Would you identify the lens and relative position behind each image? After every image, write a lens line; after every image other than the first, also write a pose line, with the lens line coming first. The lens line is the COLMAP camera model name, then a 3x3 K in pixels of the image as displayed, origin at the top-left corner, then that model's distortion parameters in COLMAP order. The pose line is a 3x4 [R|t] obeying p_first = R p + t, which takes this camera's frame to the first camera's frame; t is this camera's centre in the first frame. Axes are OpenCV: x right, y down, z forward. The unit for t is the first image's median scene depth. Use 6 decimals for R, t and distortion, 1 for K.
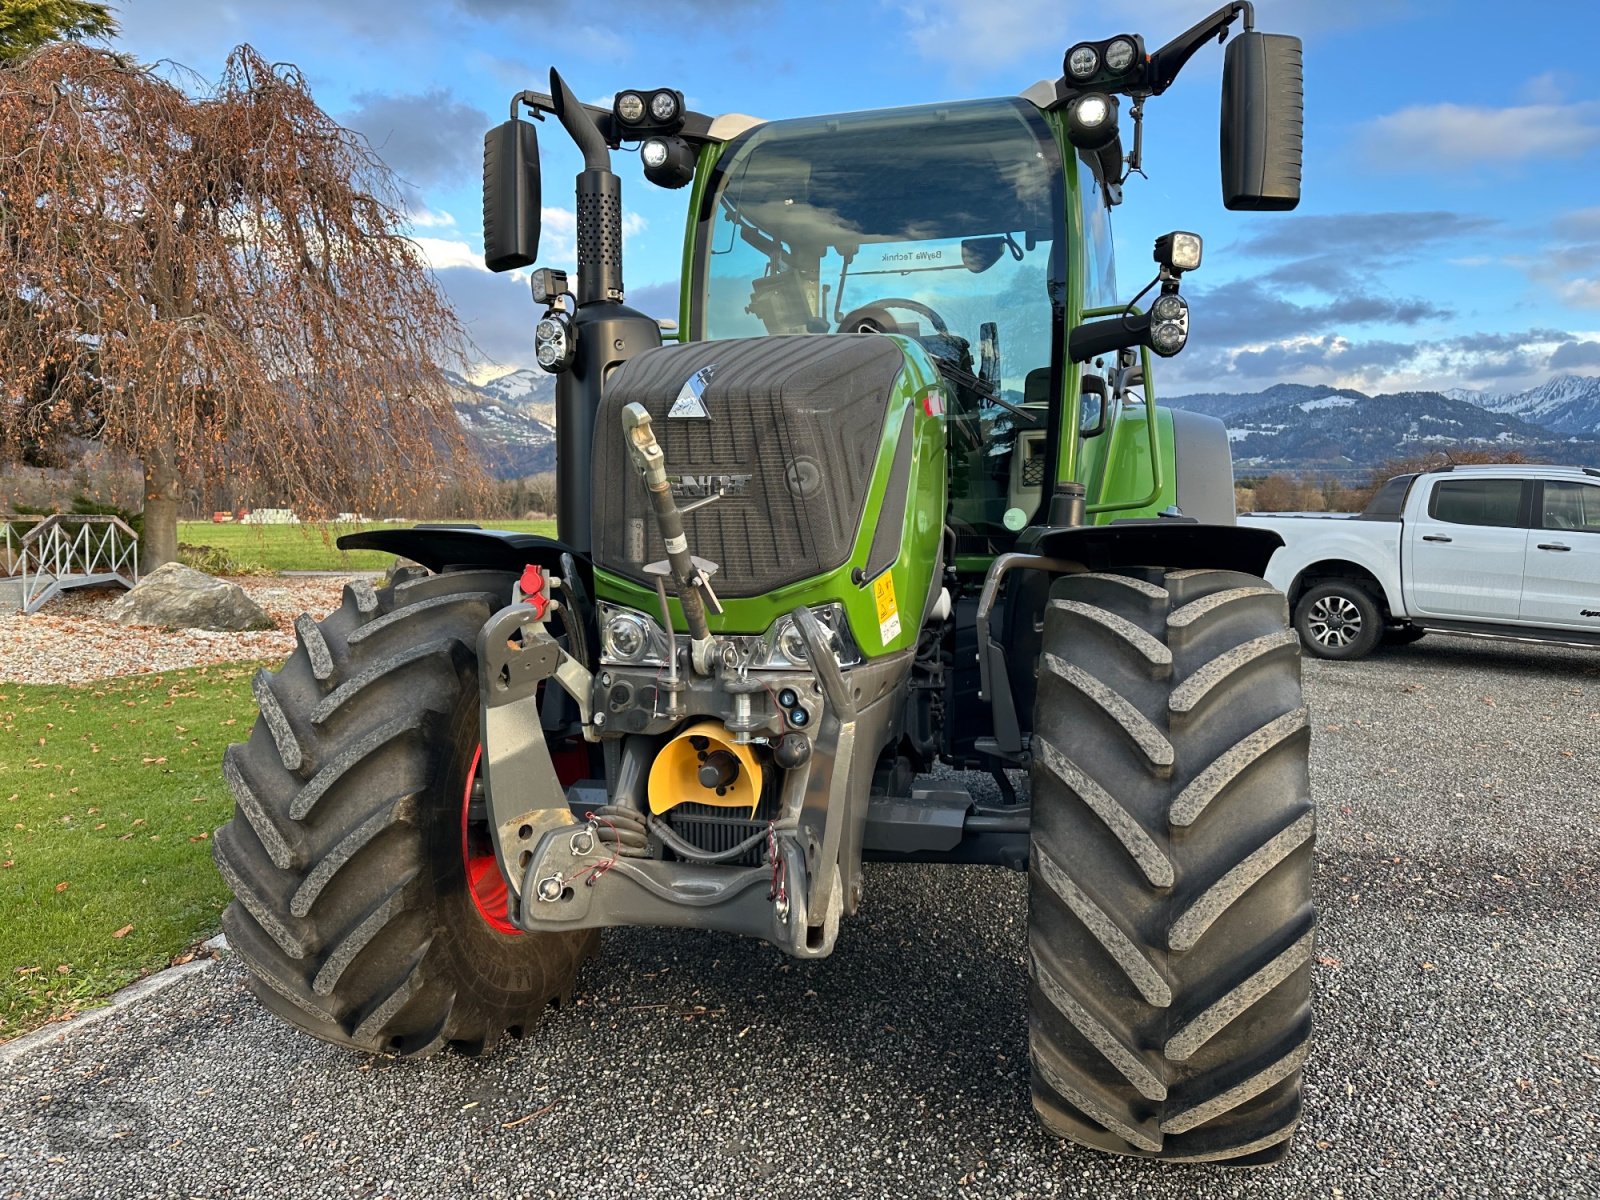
lens RADIAL K [[1128.3, 0, 792.8], [0, 1128.3, 602.2], [0, 0, 1]] dist [0.036310, -0.042639]
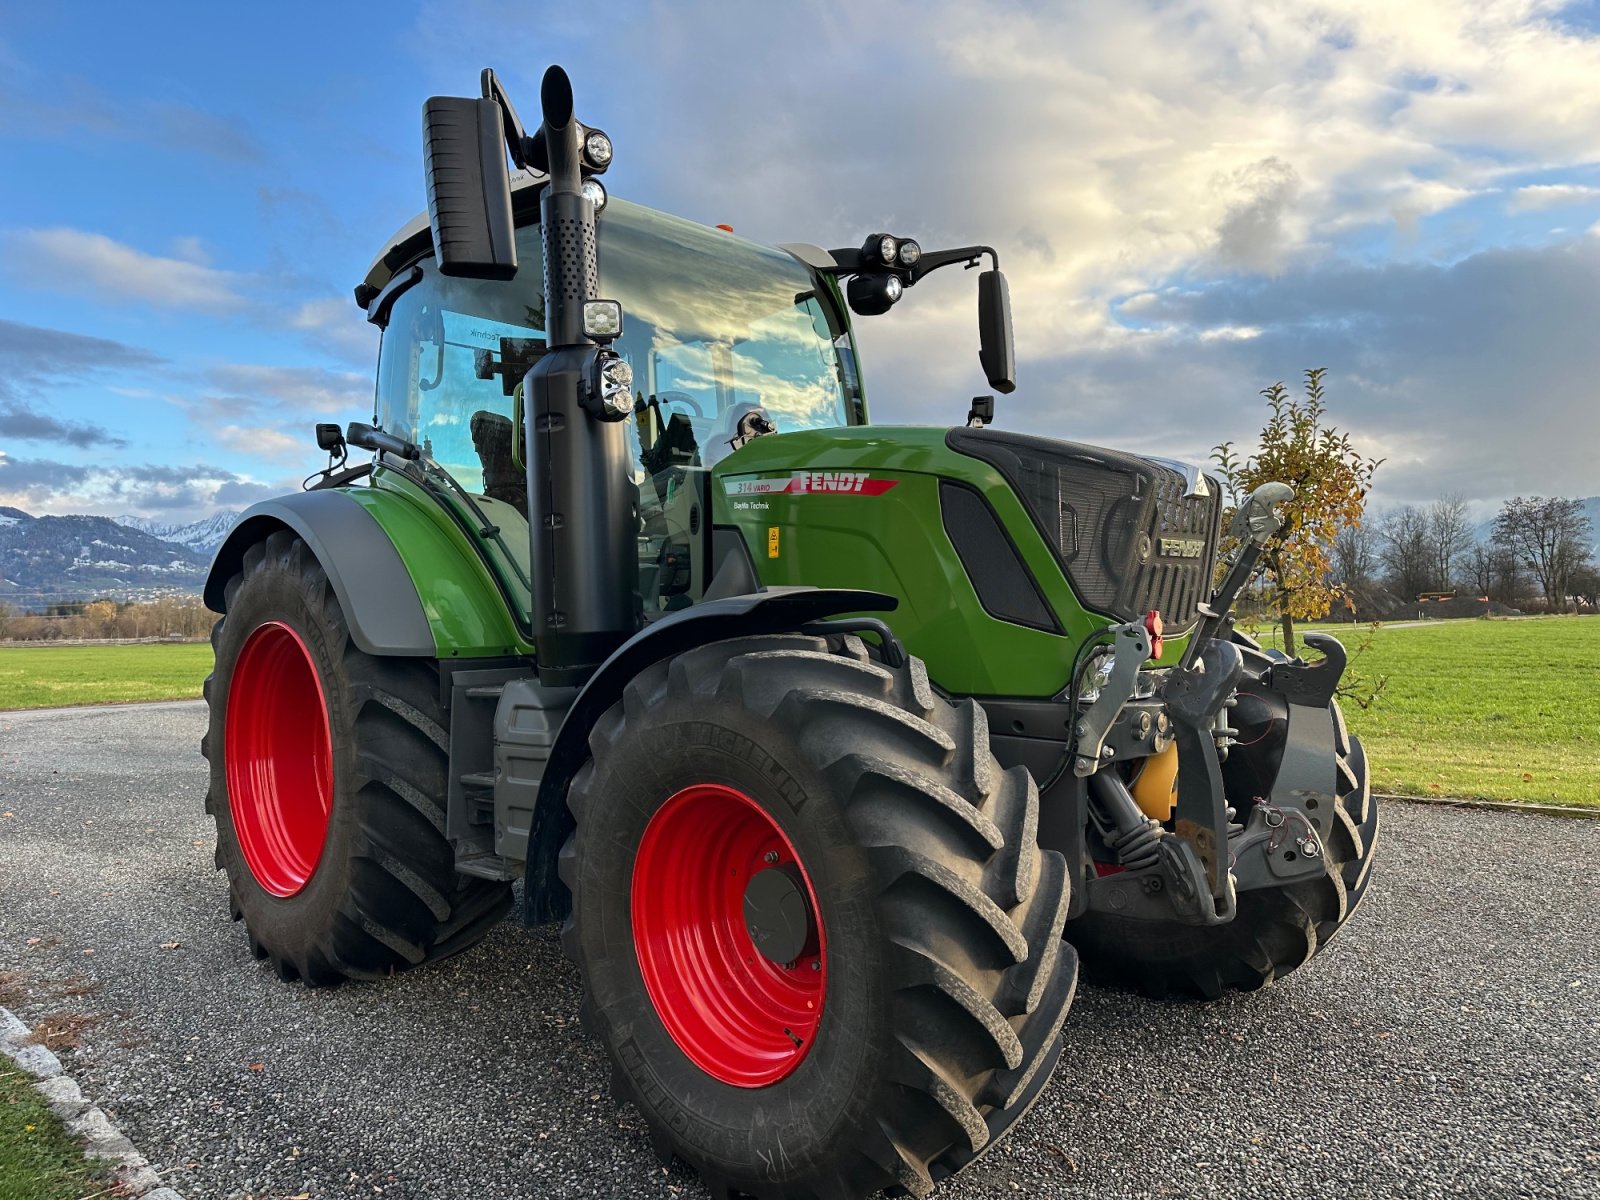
lens RADIAL K [[1128.3, 0, 800.4], [0, 1128.3, 610.6], [0, 0, 1]] dist [0.036310, -0.042639]
pose [[0.487500, 0.002556, 0.873119, -0.967276], [0.087544, 0.994813, -0.051792, -0.003665], [-0.868723, 0.101685, 0.484748, 0.519097]]
